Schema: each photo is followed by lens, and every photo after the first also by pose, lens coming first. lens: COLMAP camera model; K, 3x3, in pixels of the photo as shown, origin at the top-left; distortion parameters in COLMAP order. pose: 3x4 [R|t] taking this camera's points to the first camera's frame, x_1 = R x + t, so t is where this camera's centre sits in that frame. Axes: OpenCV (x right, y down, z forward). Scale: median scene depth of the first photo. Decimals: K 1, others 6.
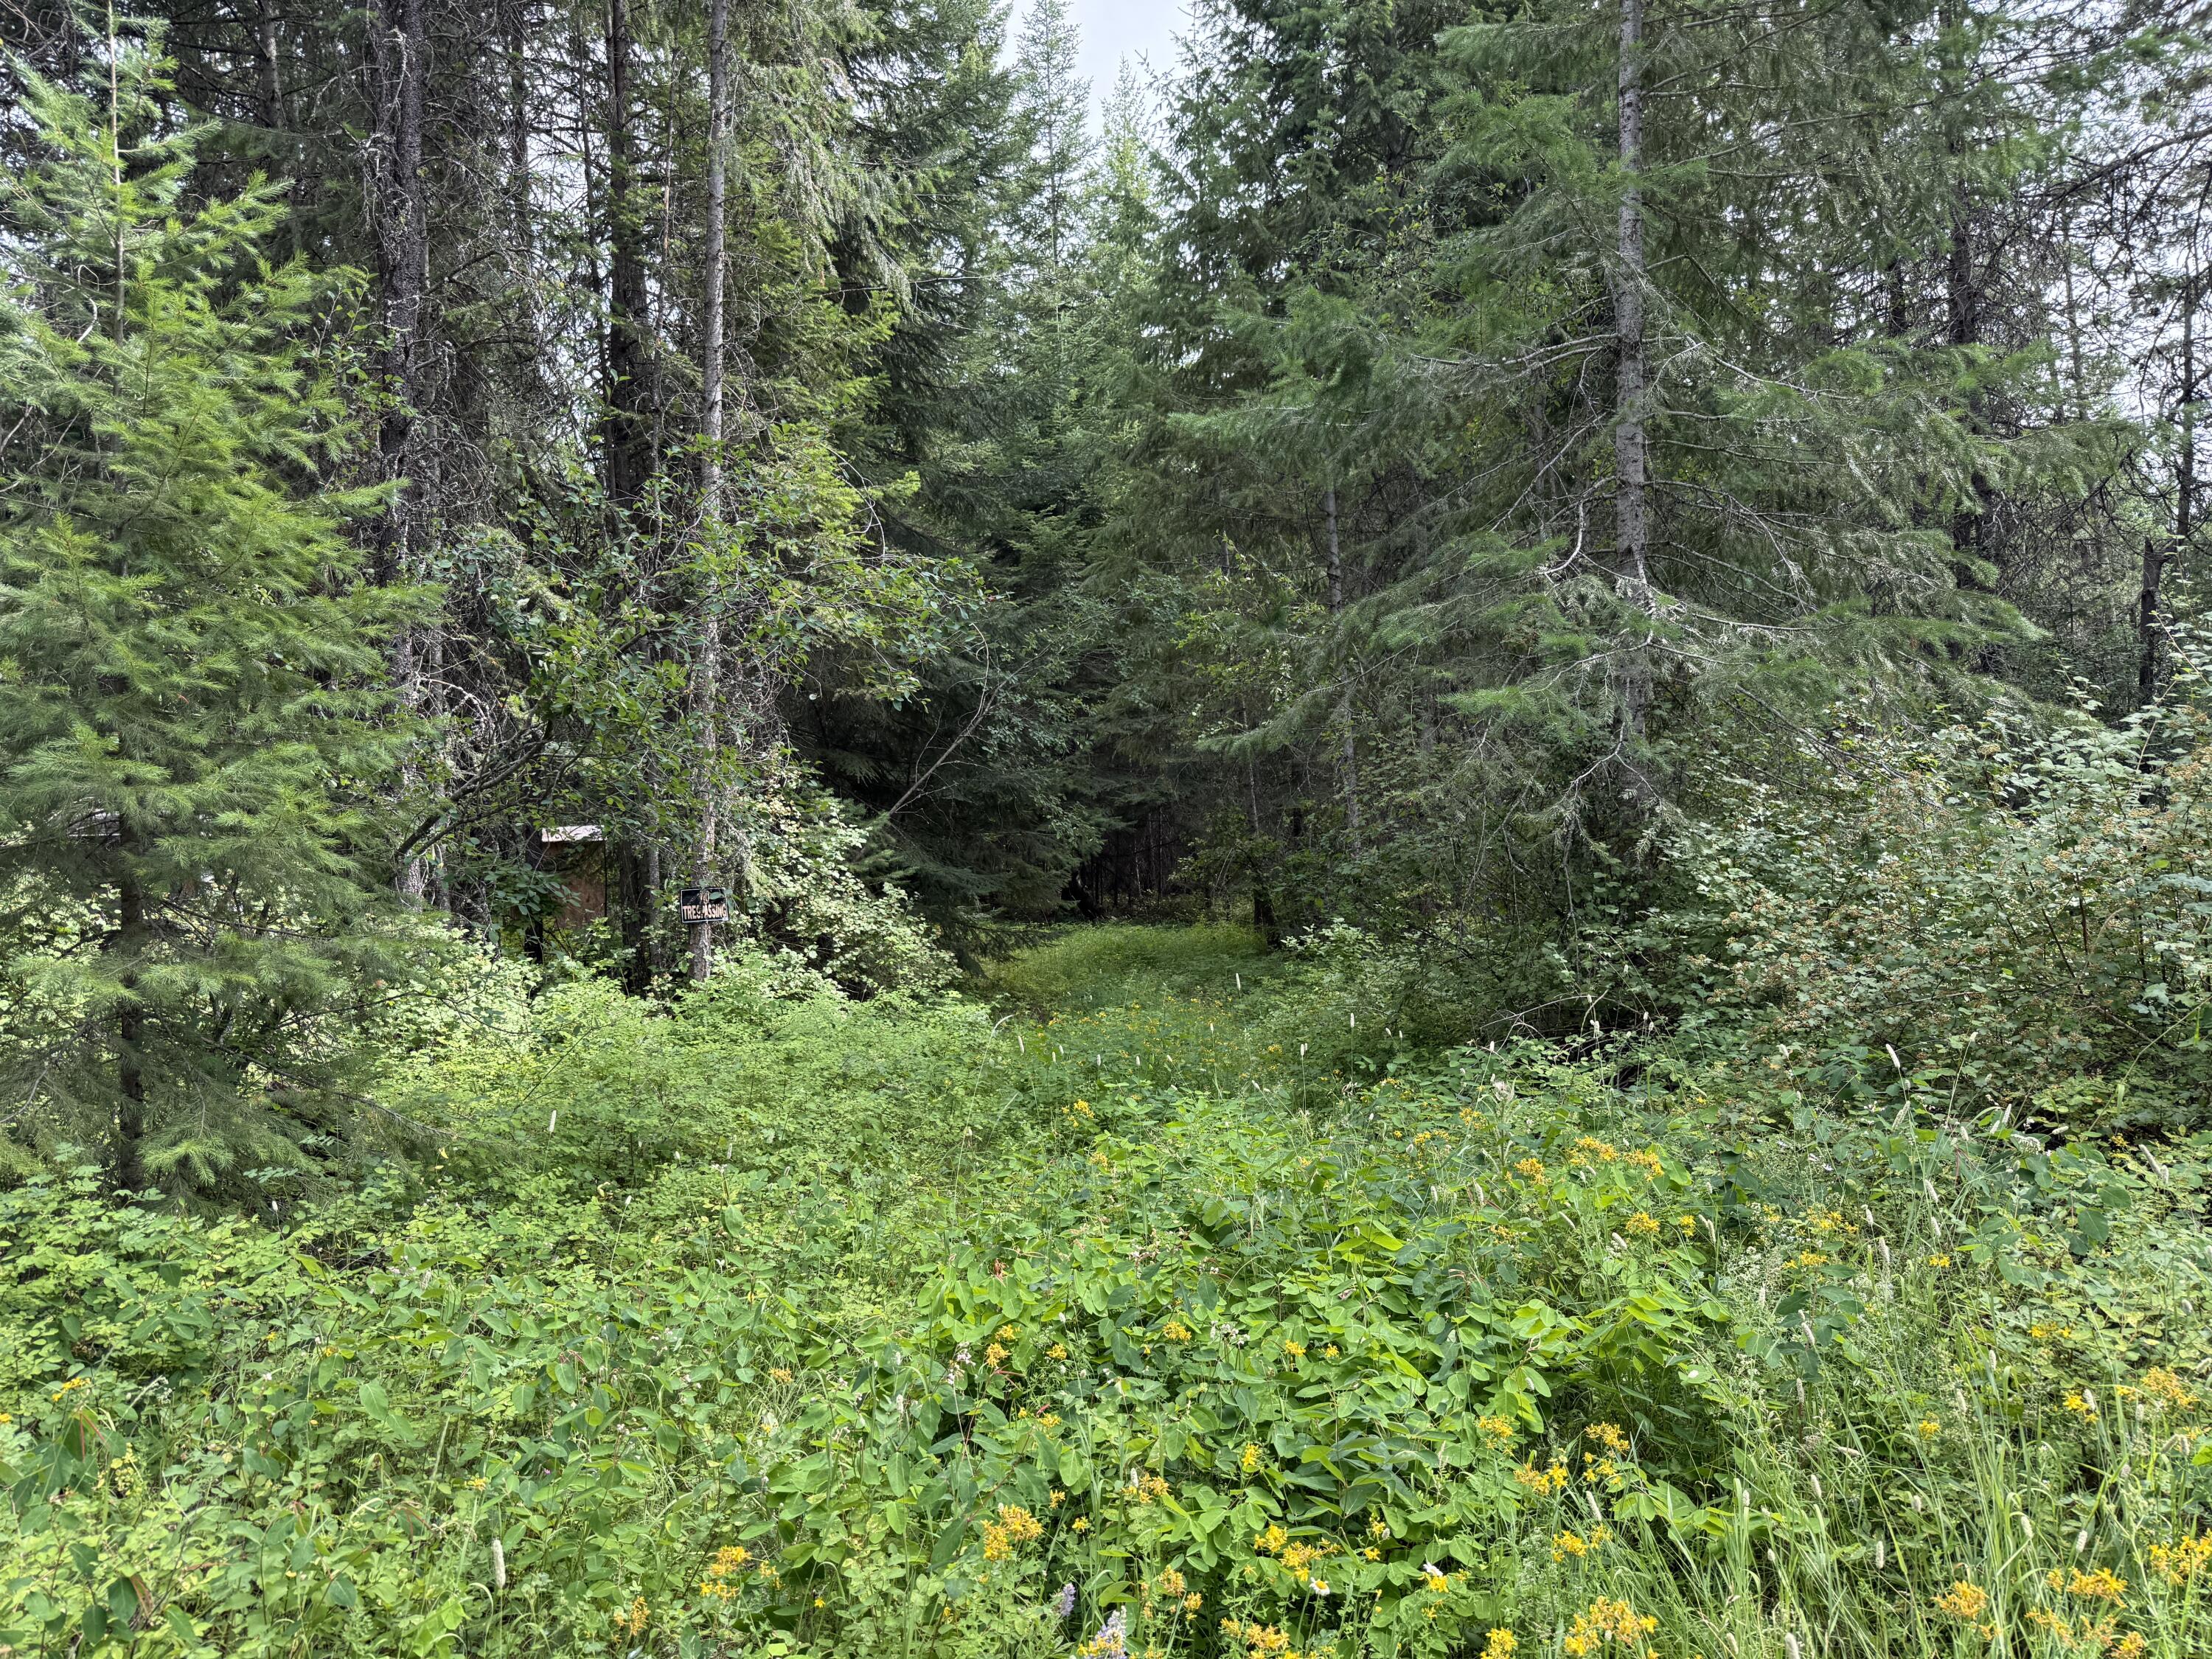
lens RADIAL K [[1562.7, 0, 1108.3], [0, 1562.7, 828.8], [0, 0, 1]] dist [0.048108, -0.058202]
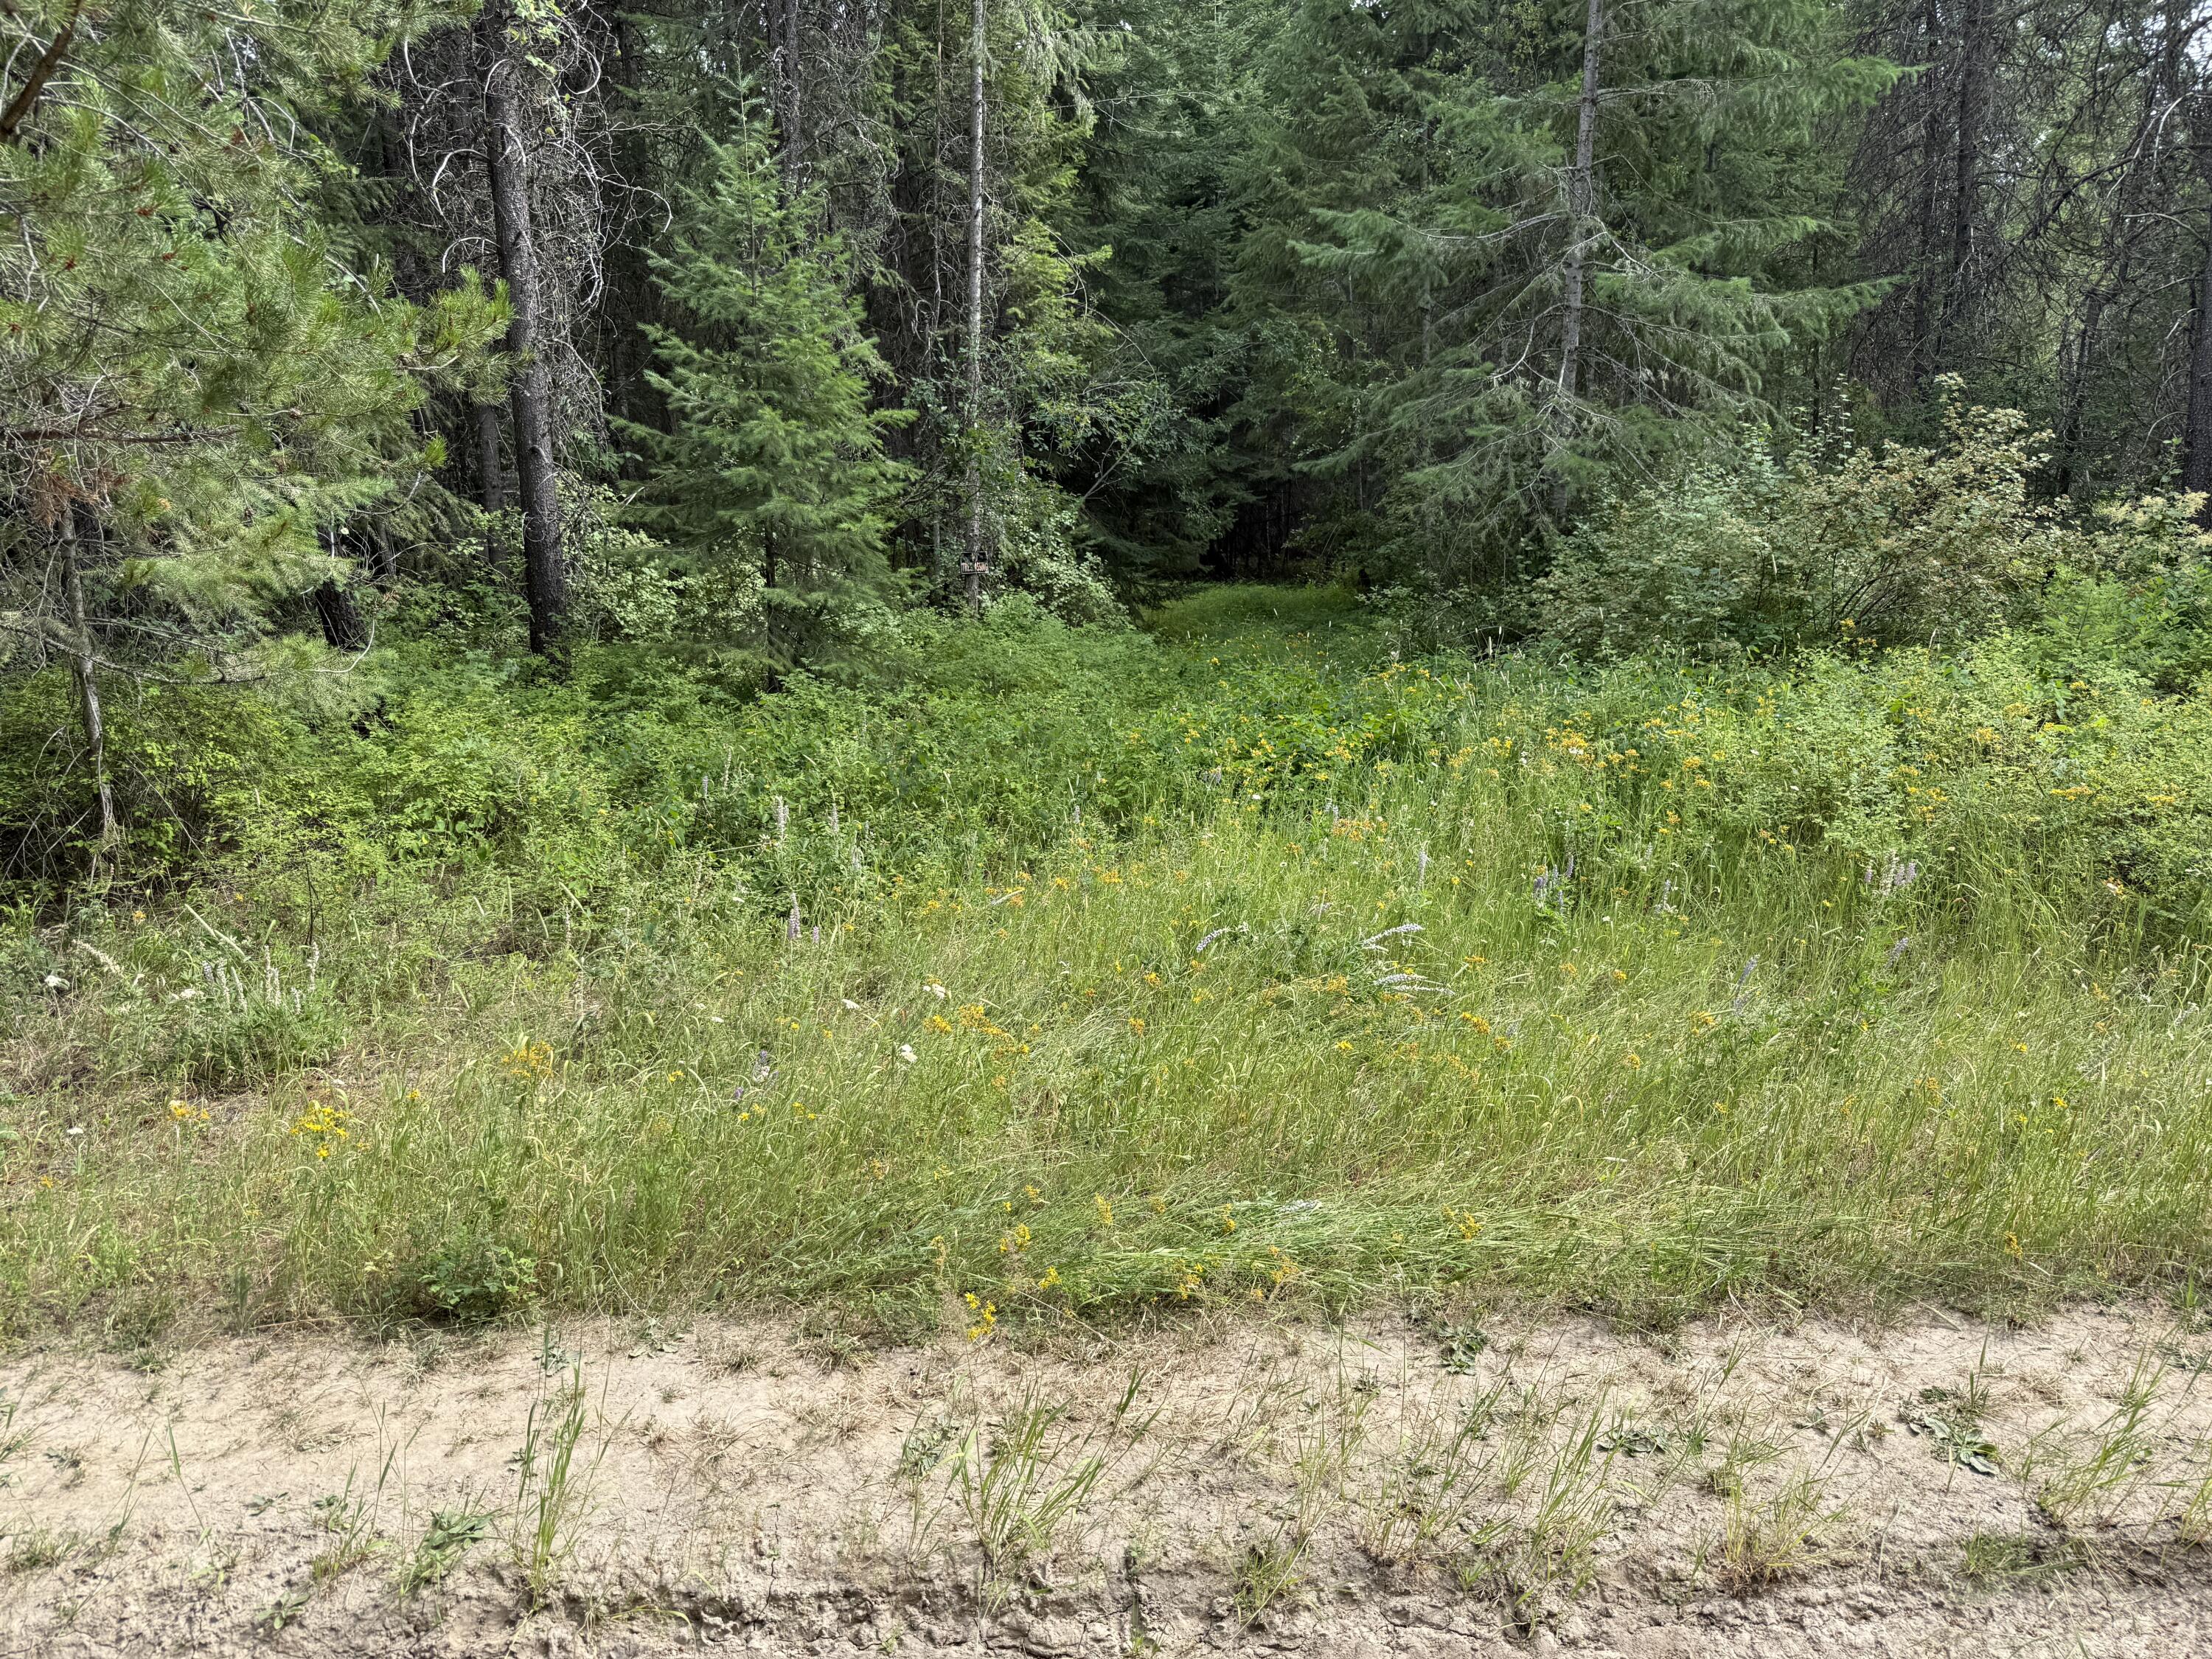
lens RADIAL K [[1562.7, 0, 1114.8], [0, 1562.7, 831.1], [0, 0, 1]] dist [0.048108, -0.058202]
pose [[0.995678, 0.040543, -0.083552, 0.020813], [-0.021675, 0.976280, 0.215425, -0.027495], [0.090304, -0.212683, 0.972939, -0.524316]]
